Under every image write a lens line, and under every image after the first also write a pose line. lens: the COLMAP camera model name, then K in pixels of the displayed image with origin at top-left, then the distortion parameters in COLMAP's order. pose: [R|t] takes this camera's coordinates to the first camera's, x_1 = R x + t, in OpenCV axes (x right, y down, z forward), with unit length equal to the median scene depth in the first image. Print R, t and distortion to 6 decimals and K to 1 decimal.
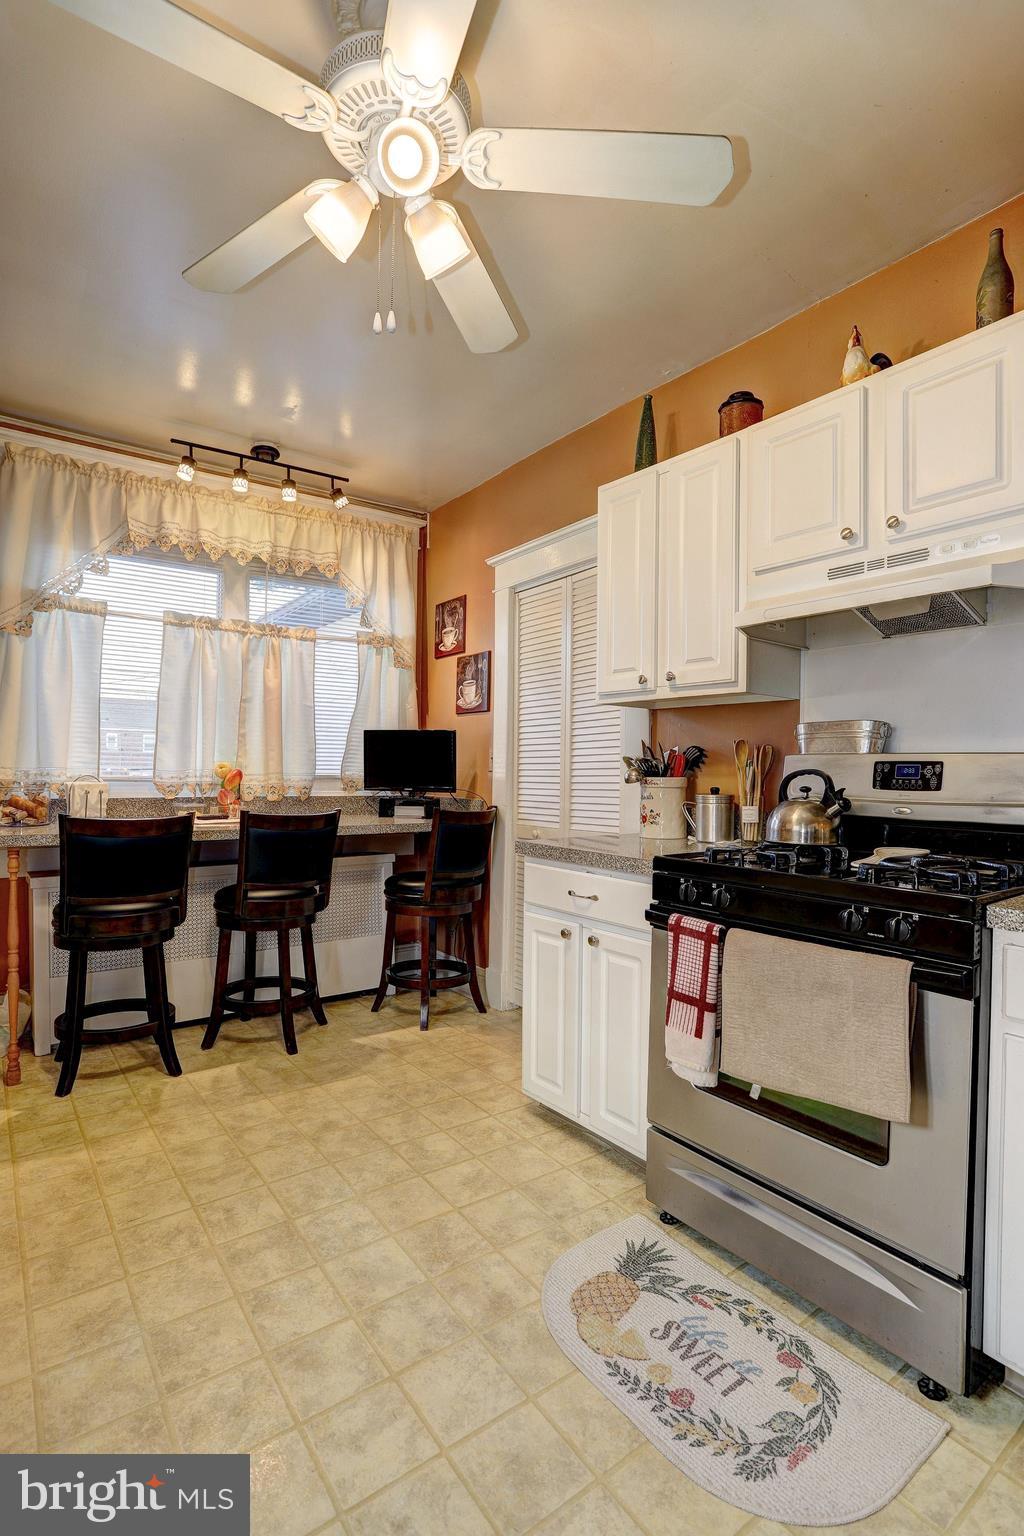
lens RADIAL K [[753.9, 0, 503.2], [0, 753.9, 767.3], [0, 0, 1]] dist [-0.005721, 0.001662]
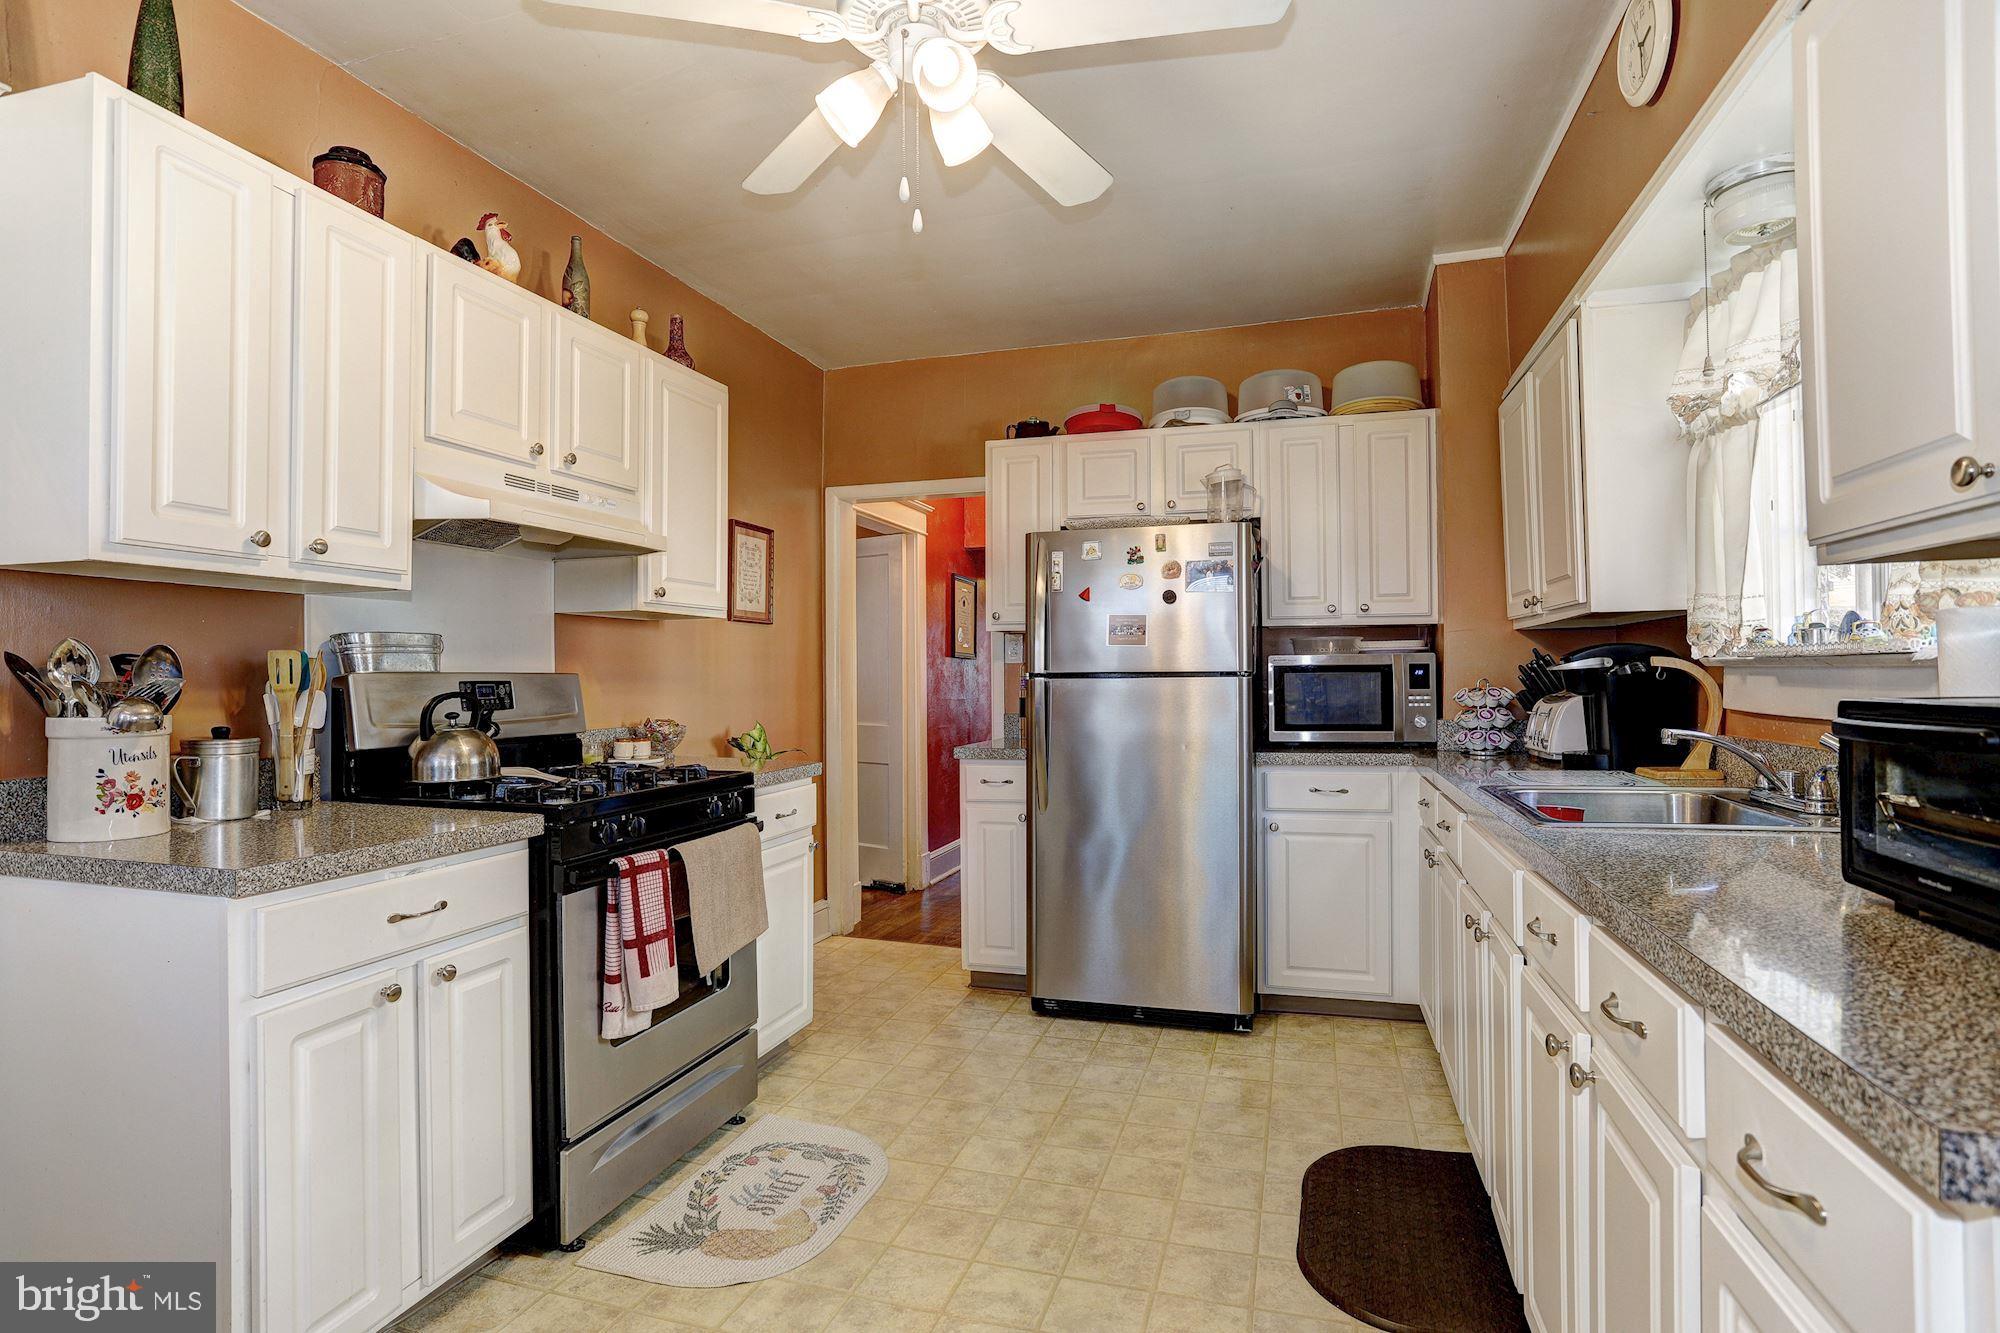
lens RADIAL K [[1005.6, 0, 993.3], [0, 1005.6, 665.0], [0, 0, 1]] dist [-0.004215, 0.000318]
pose [[-0.606296, 0.005221, 0.795222, -1.101291], [-0.002555, 0.999961, -0.008513, -0.024056], [-0.795235, -0.007193, -0.606259, 1.557744]]
